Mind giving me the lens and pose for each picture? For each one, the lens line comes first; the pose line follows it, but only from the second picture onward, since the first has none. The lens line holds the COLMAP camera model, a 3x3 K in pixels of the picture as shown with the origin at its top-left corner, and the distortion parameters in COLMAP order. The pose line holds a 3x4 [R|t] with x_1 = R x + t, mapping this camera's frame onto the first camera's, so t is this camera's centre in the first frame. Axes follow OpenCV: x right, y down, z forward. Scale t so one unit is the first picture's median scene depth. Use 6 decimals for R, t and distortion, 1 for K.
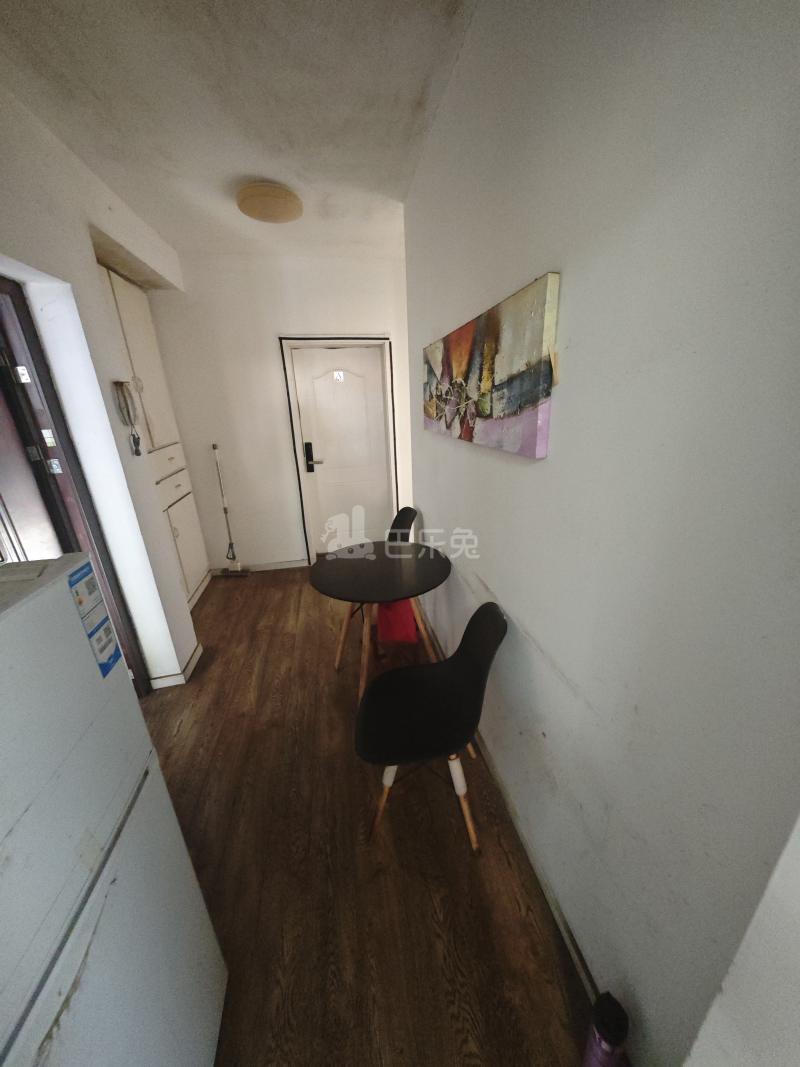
lens RADIAL K [[375.8, 0, 401.9], [0, 375.8, 532.3], [0, 0, 1]] dist [-0.001351, 0.000022]
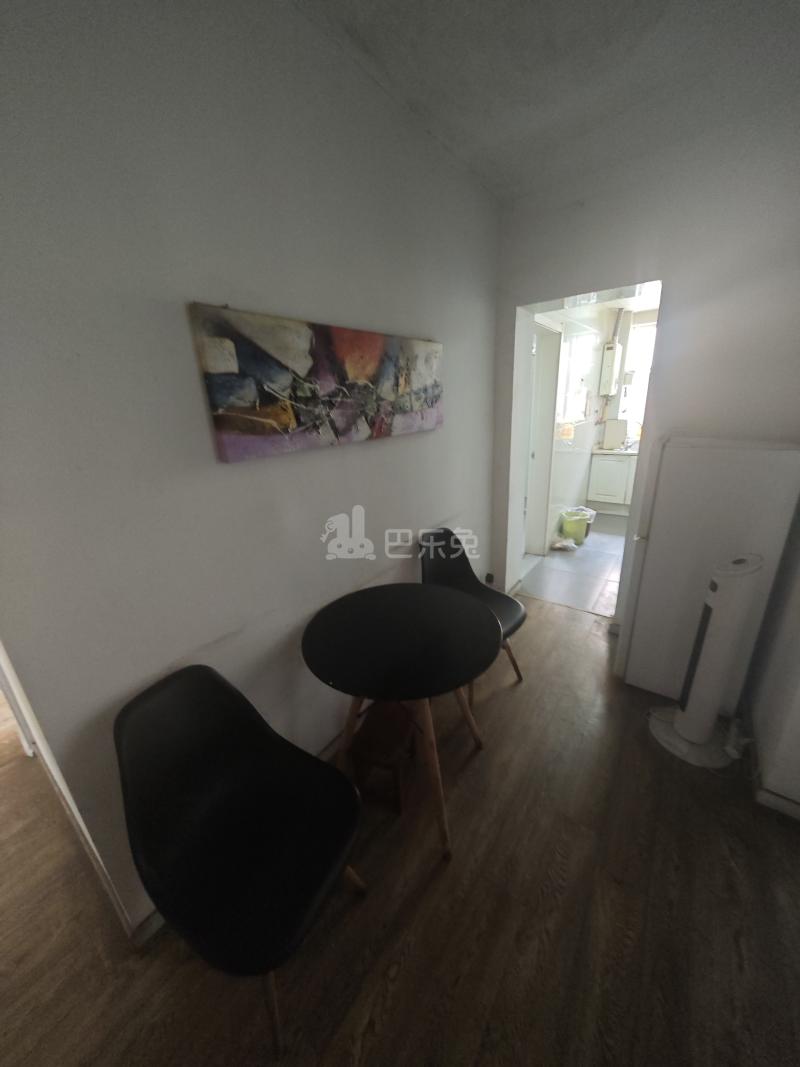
lens RADIAL K [[375.8, 0, 401.9], [0, 375.8, 535.6], [0, 0, 1]] dist [-0.001351, 0.000022]
pose [[-0.671169, -0.172418, 0.720974, -0.774113], [0.321442, 0.808695, 0.492633, -0.573339], [-0.667987, 0.562392, -0.487349, 1.775254]]
